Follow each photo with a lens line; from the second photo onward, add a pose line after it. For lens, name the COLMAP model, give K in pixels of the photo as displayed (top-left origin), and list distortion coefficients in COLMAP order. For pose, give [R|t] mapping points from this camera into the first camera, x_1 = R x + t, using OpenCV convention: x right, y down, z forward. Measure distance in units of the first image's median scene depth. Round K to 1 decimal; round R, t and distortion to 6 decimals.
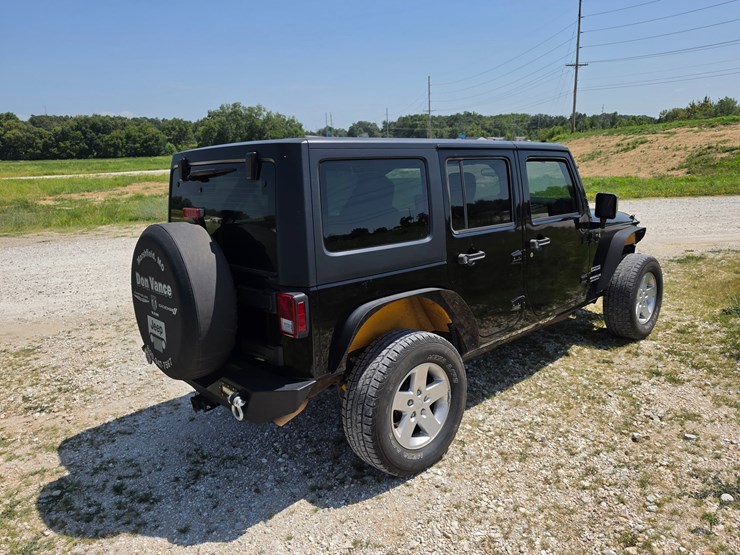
lens RADIAL K [[526.9, 0, 385.9], [0, 526.9, 274.6], [0, 0, 1]] dist [0.078822, -0.112144]
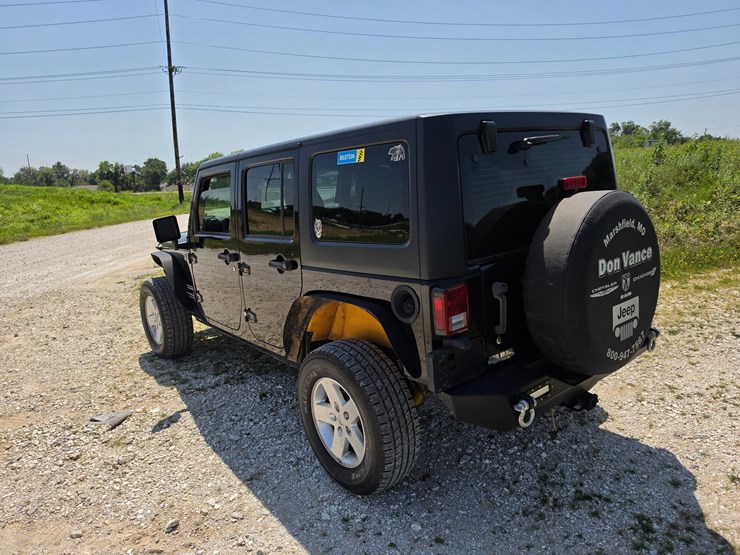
lens RADIAL K [[517.8, 0, 365.5], [0, 517.8, 281.3], [0, 0, 1]] dist [0.048806, -0.063936]
pose [[0.082759, -0.163711, 0.983031, -1.008184], [0.271417, 0.952829, 0.135832, -0.136472], [-0.958897, 0.255570, 0.123289, 1.014160]]
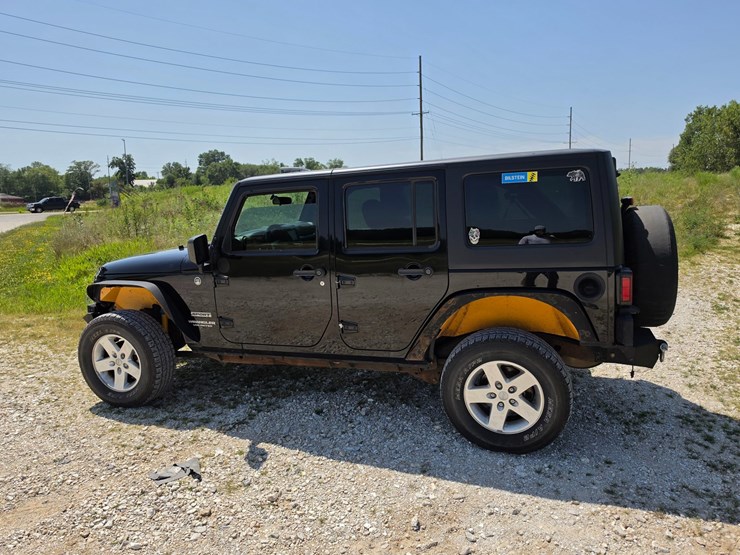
lens RADIAL K [[522.9, 0, 367.4], [0, 522.9, 276.7], [0, 0, 1]] dist [0.066406, -0.095045]
pose [[-0.464995, -0.089033, 0.880825, -0.977195], [0.247065, 0.942352, 0.225679, -0.312924], [-0.850141, 0.322560, -0.416192, 1.720573]]
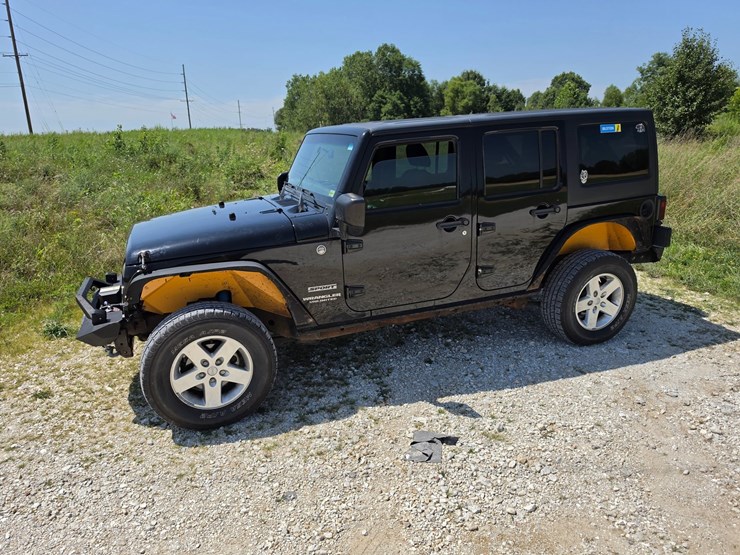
lens RADIAL K [[513.5, 0, 369.7], [0, 513.5, 280.1], [0, 0, 1]] dist [0.074395, -0.110411]
pose [[-0.920688, -0.033052, 0.388897, -0.268504], [0.155852, 0.882387, 0.443963, -0.494739], [-0.357831, 0.469362, -0.807252, 2.317921]]
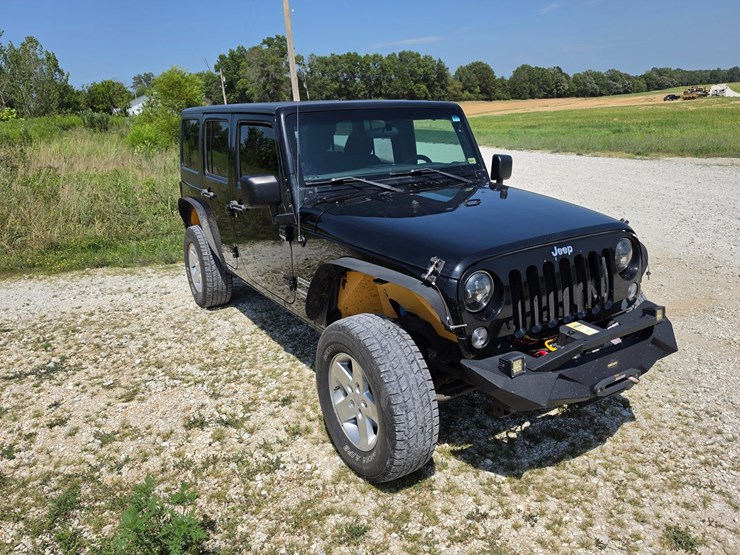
lens RADIAL K [[527.4, 0, 361.4], [0, 527.4, 280.6], [0, 0, 1]] dist [0.062999, -0.089777]
pose [[-0.213981, 0.334945, -0.917619, 1.288711], [-0.151909, 0.916539, 0.369974, -0.361080], [0.964954, 0.218562, -0.145241, 1.482047]]
